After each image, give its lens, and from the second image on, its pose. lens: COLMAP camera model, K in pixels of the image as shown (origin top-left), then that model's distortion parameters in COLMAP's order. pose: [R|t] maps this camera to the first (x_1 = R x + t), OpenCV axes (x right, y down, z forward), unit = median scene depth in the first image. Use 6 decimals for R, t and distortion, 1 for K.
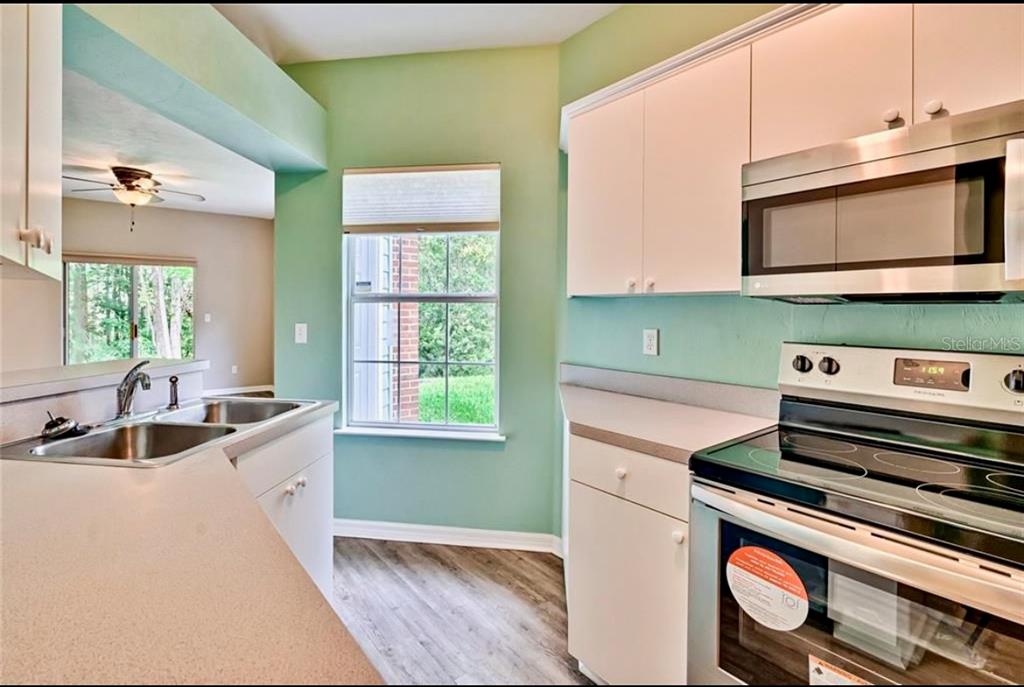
lens RADIAL K [[455.1, 0, 504.7], [0, 455.1, 336.5], [0, 0, 1]] dist [-0.013049, 0.000354]
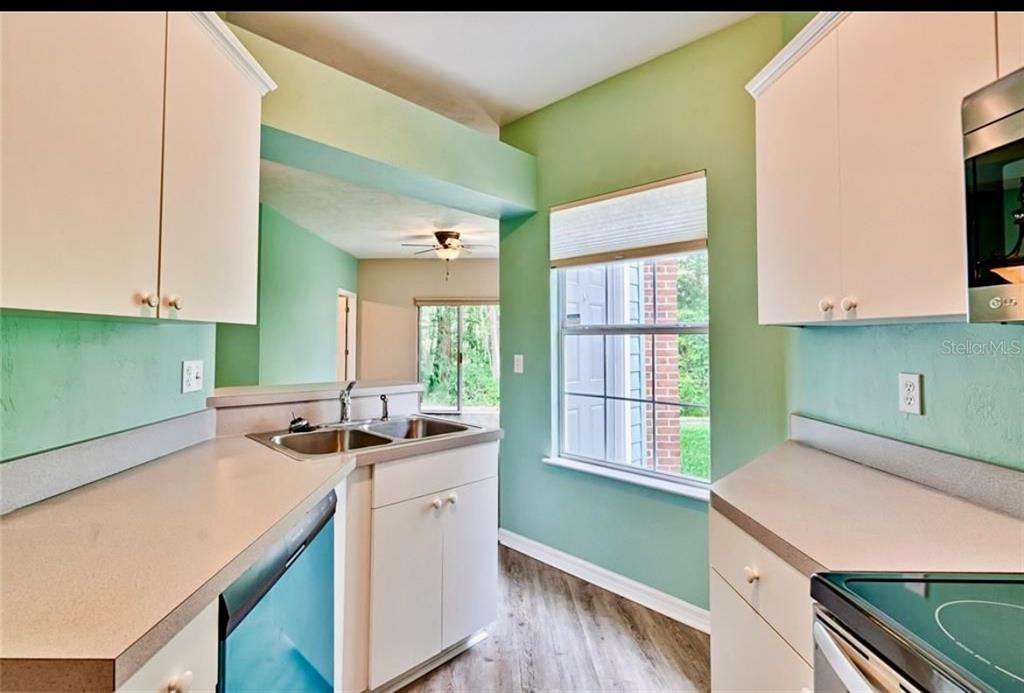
lens RADIAL K [[471.0, 0, 512.0], [0, 471.0, 346.5], [0, 0, 1]] dist [-0.016537, 0.000025]
pose [[0.793152, 0.007563, -0.608977, 0.231733], [-0.035313, 0.998812, -0.033588, -0.010262], [0.607999, 0.048145, 0.792476, 0.103479]]
